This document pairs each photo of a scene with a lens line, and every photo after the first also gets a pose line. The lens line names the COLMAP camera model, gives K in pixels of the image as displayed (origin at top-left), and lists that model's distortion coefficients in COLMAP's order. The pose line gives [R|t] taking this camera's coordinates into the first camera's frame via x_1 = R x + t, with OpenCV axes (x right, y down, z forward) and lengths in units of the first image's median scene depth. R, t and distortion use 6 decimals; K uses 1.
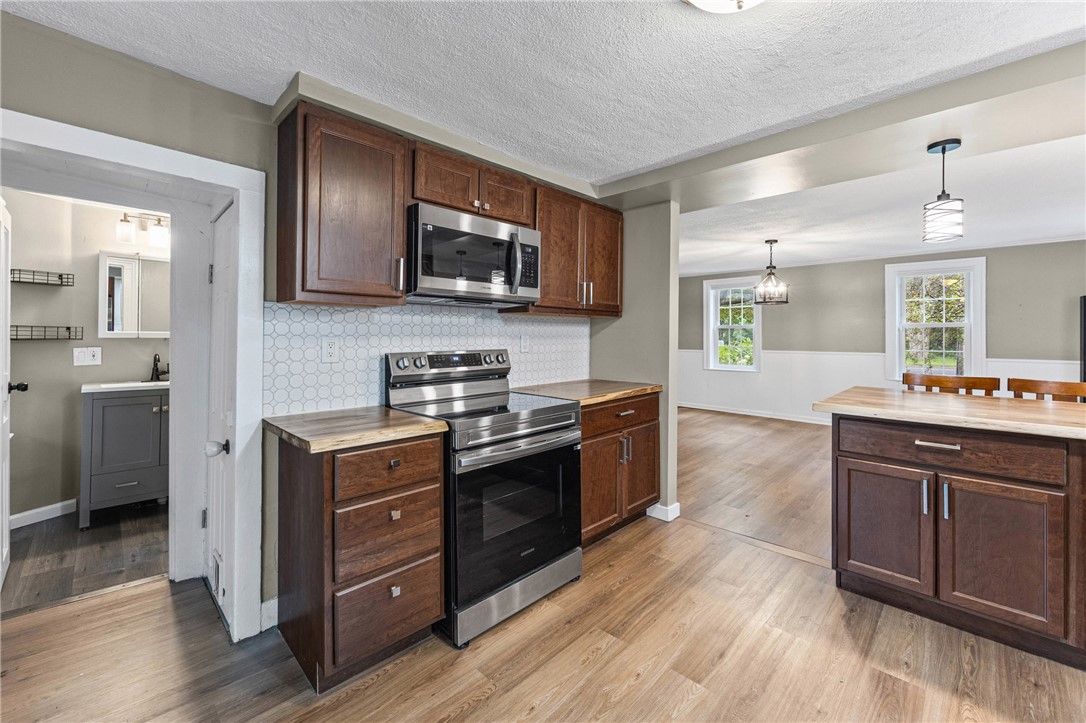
lens RADIAL K [[432.9, 0, 551.9], [0, 432.9, 347.0], [0, 0, 1]] dist [-0.003354, 0.000017]
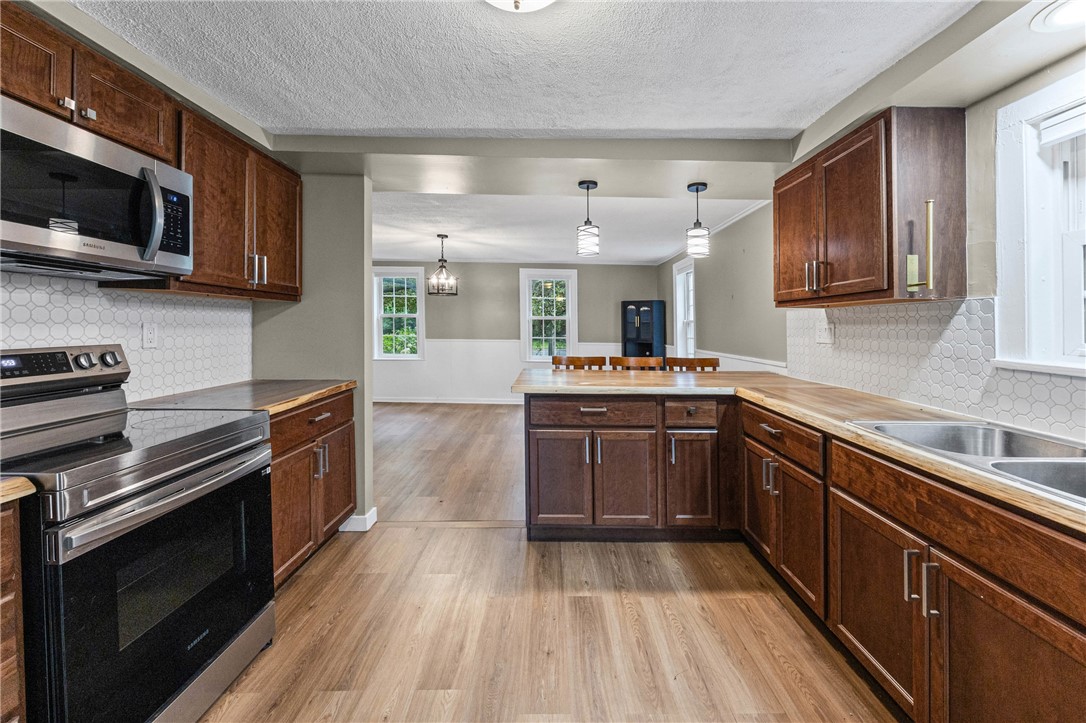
lens RADIAL K [[441.3, 0, 546.2], [0, 441.3, 336.1], [0, 0, 1]] dist [-0.001411, 0.000298]
pose [[0.719155, -0.010267, 0.694773, -0.104737], [0.009571, 0.999942, 0.004871, -0.004306], [-0.694783, 0.003147, 0.719212, 0.083580]]
